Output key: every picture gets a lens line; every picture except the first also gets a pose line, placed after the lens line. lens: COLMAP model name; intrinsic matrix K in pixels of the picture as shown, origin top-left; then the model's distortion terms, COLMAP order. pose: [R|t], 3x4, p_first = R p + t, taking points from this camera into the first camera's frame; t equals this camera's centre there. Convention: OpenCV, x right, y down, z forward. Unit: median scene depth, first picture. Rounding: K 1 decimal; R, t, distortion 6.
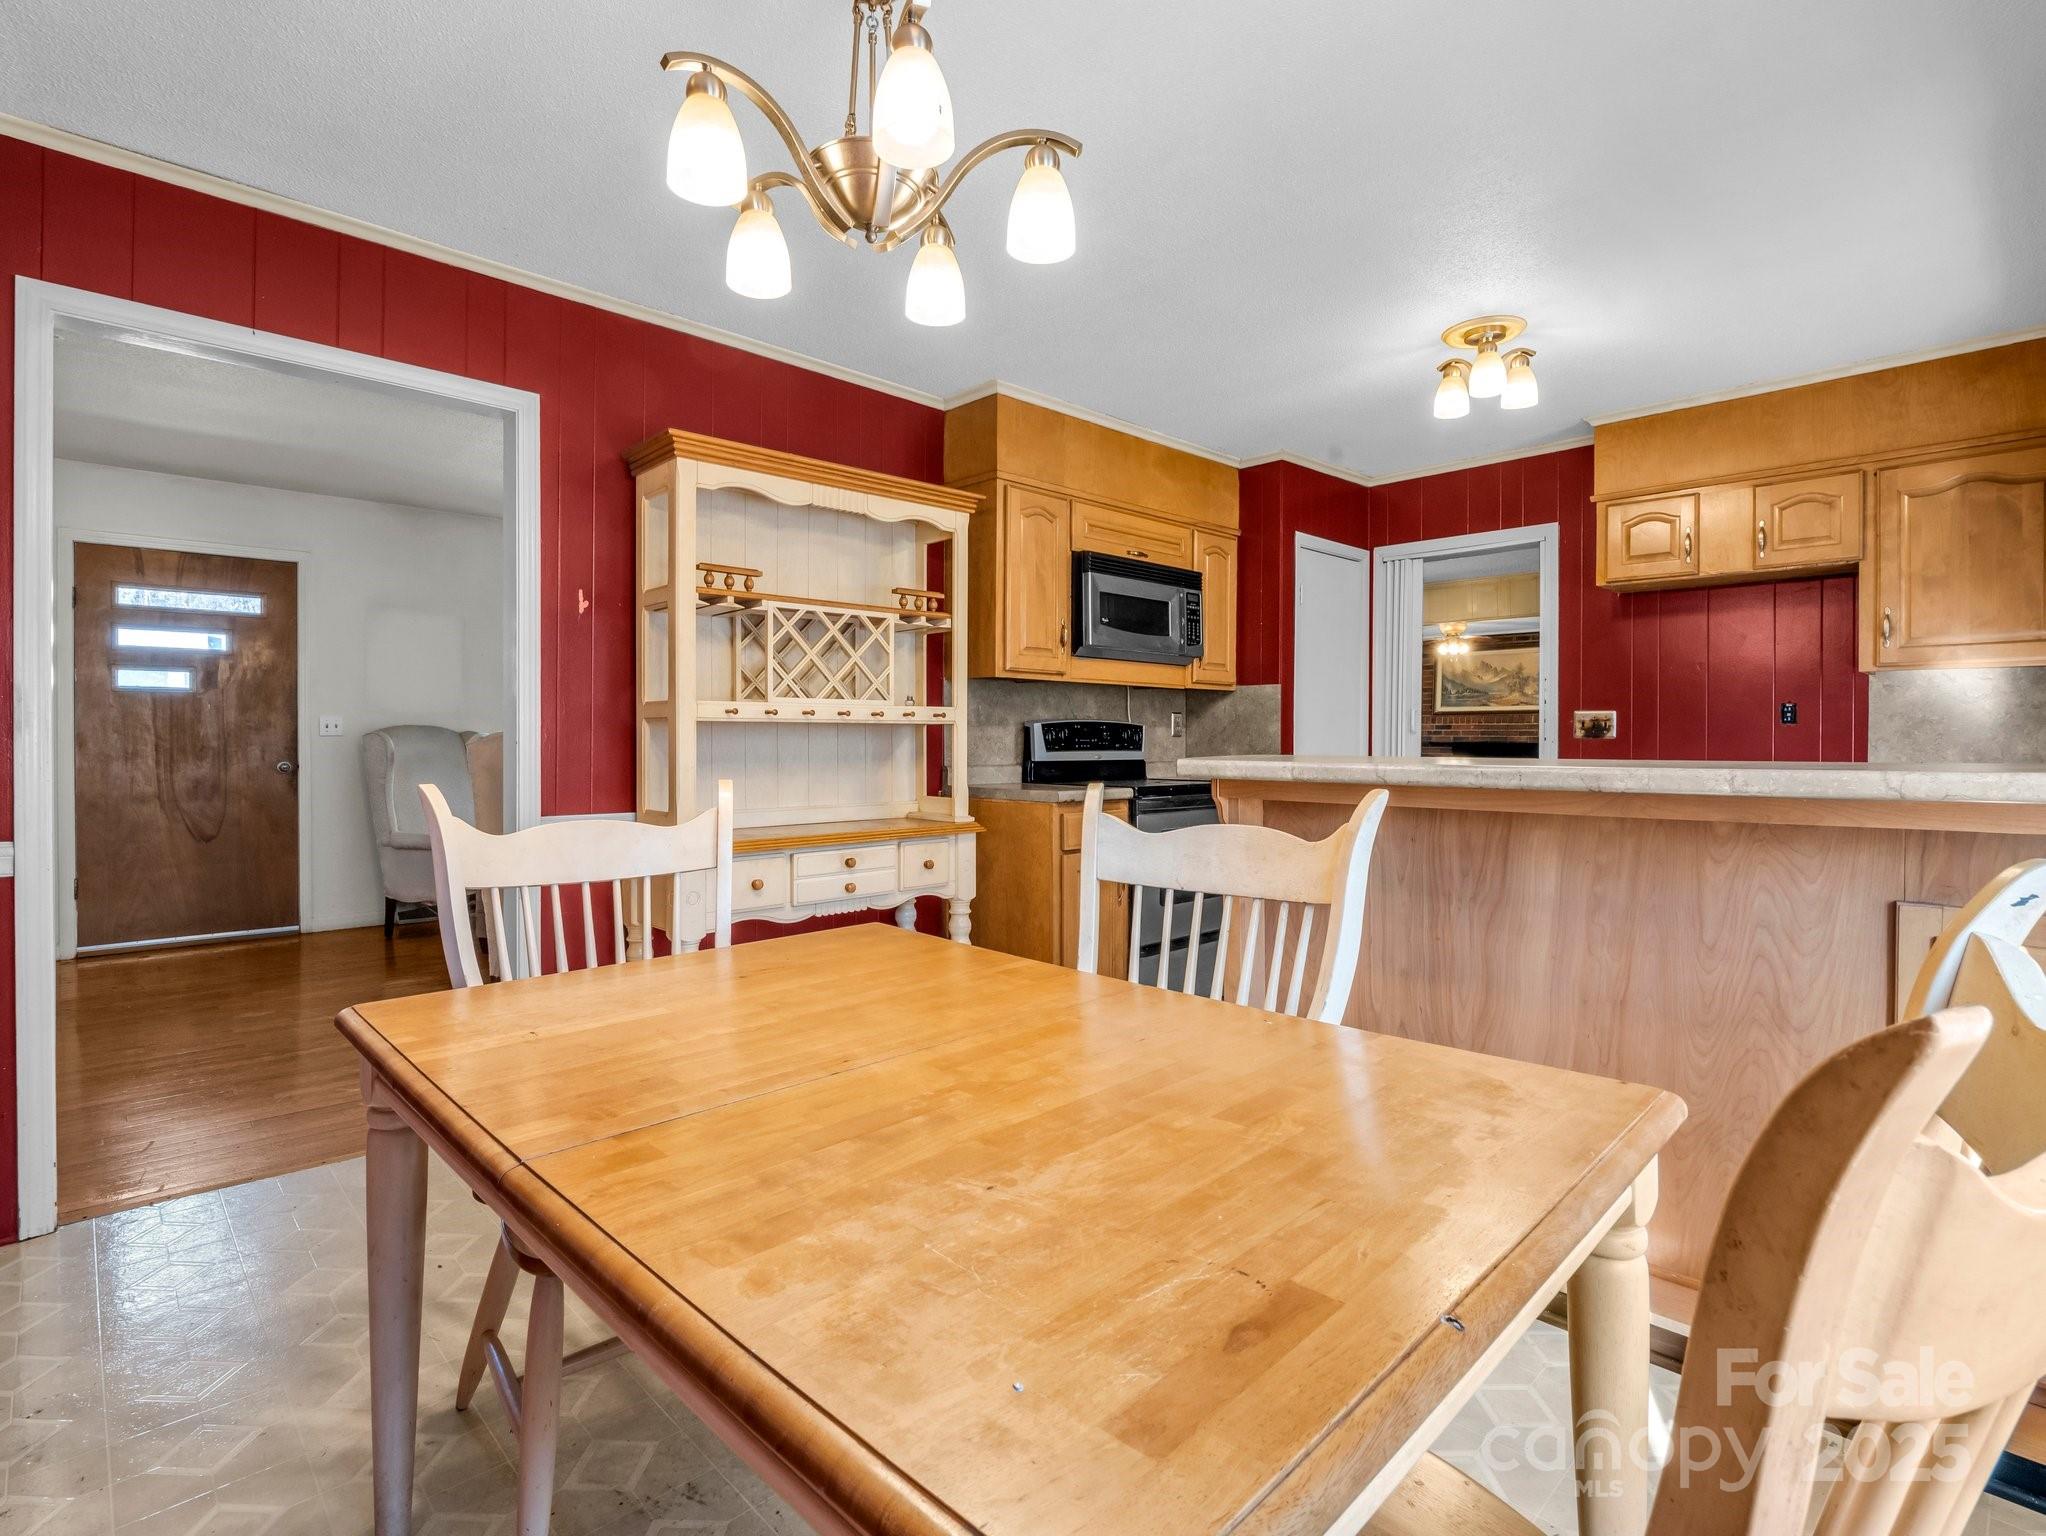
lens RADIAL K [[995.0, 0, 1034.4], [0, 995.0, 753.3], [0, 0, 1]] dist [-0.008428, -0.004434]
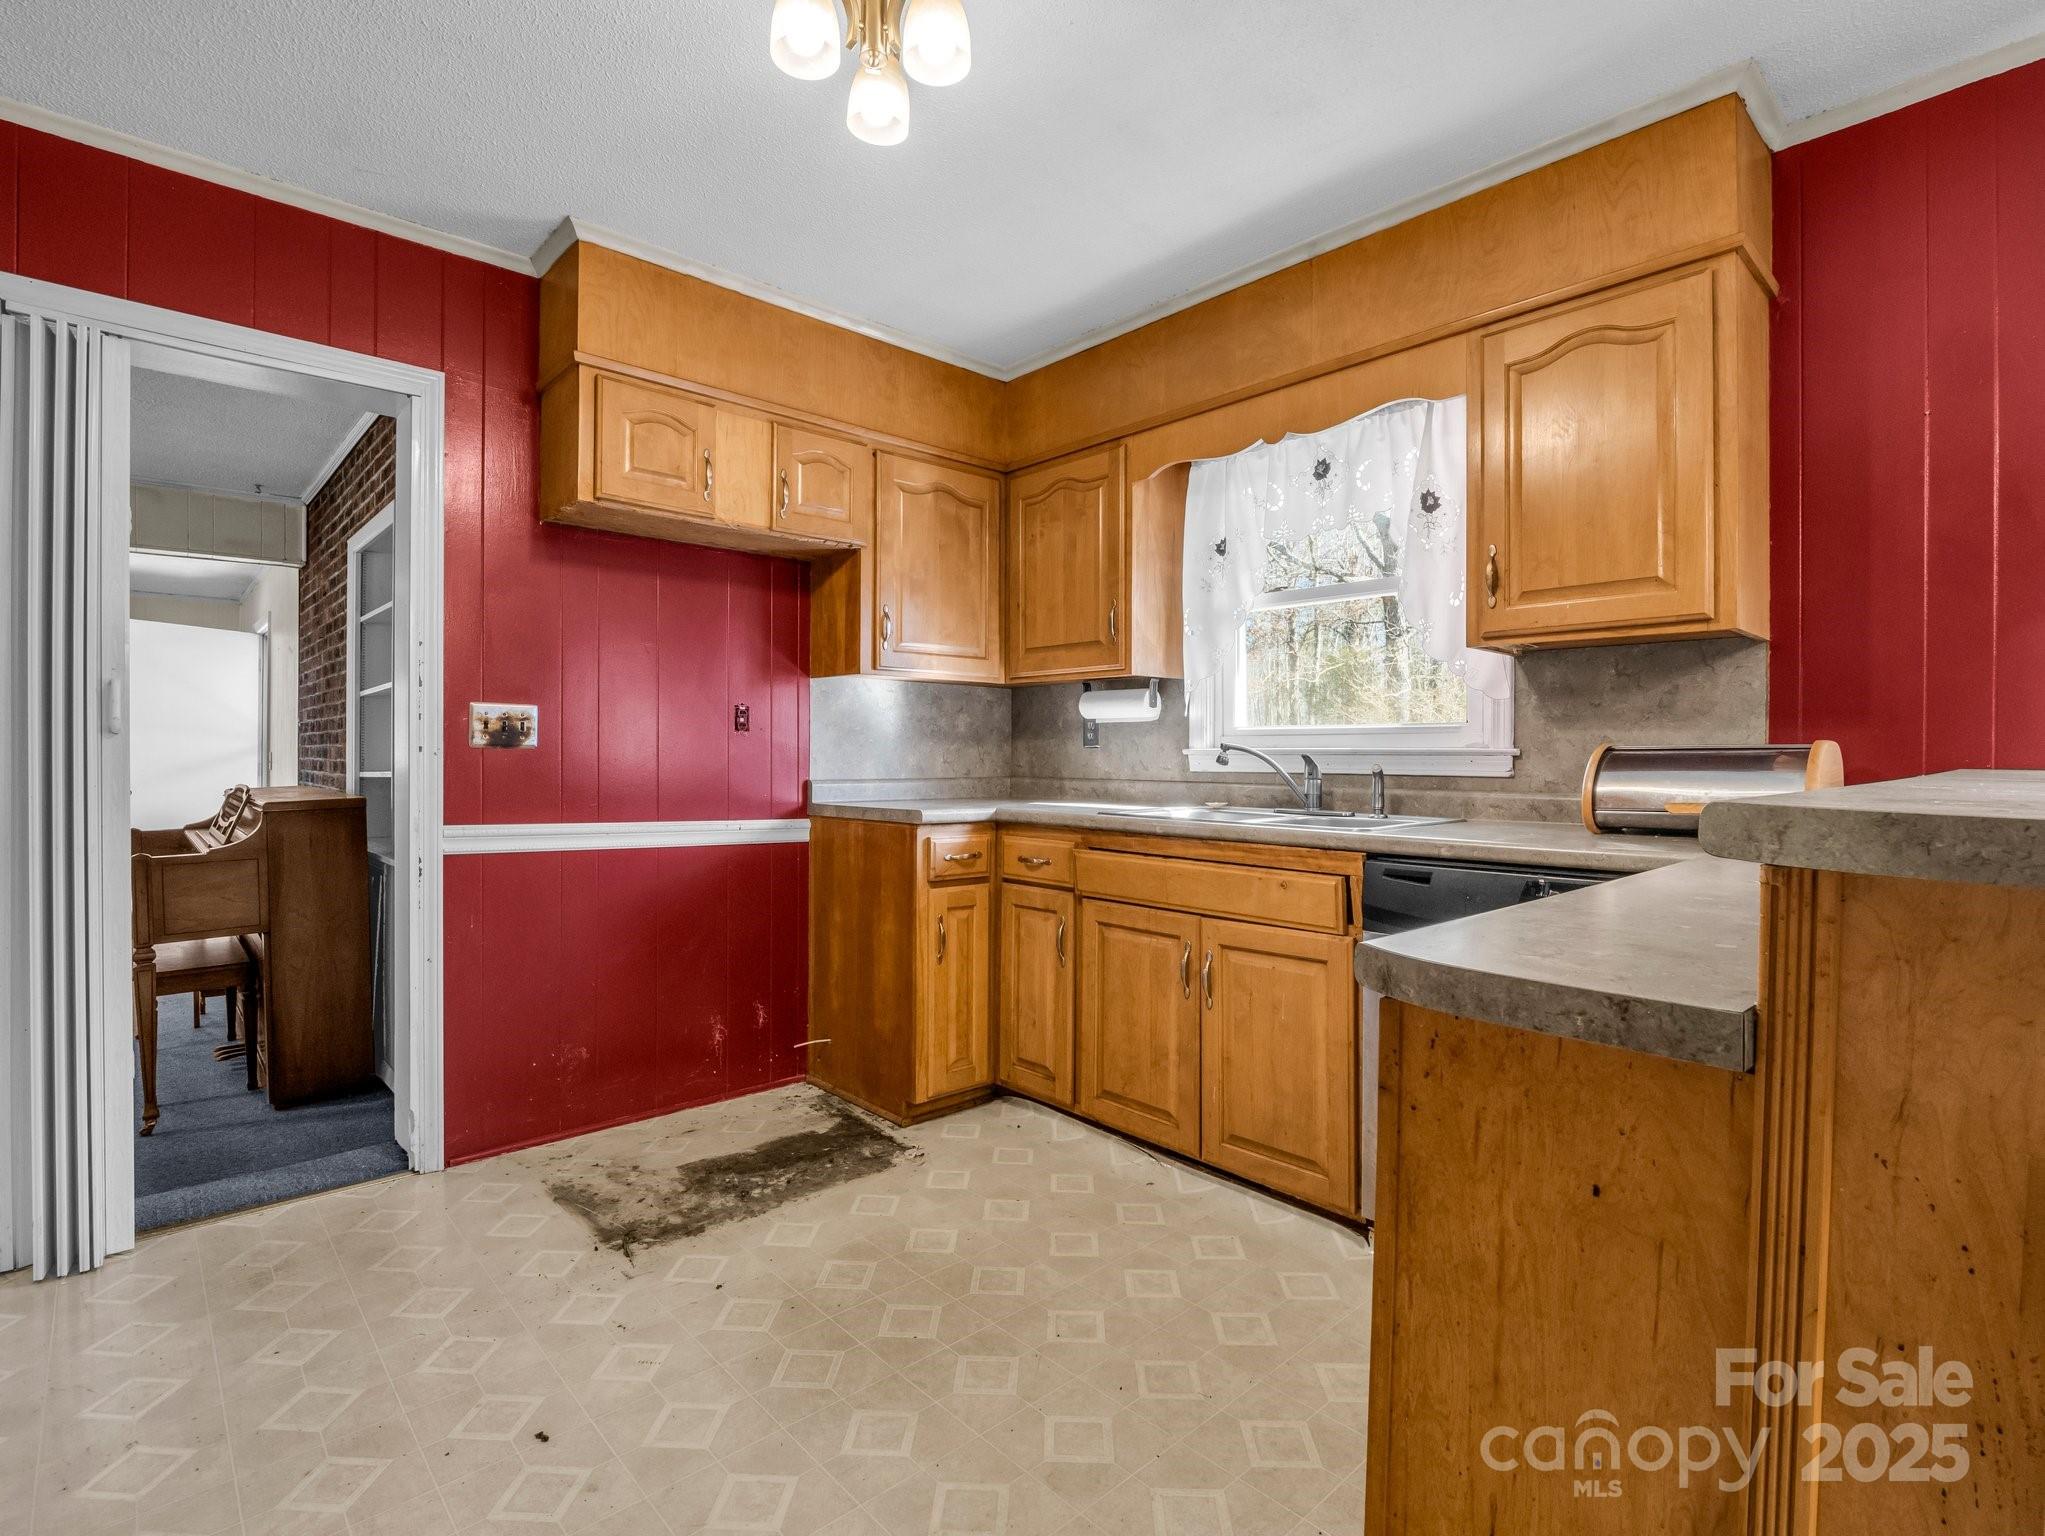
lens RADIAL K [[994.5, 0, 1011.1], [0, 994.5, 764.9], [0, 0, 1]] dist [-0.008428, -0.004434]
pose [[0.039844, -0.012325, 0.999130, -0.047096], [0.015143, 0.999817, 0.011730, -0.008514], [-0.999091, 0.014663, 0.040024, 0.796110]]
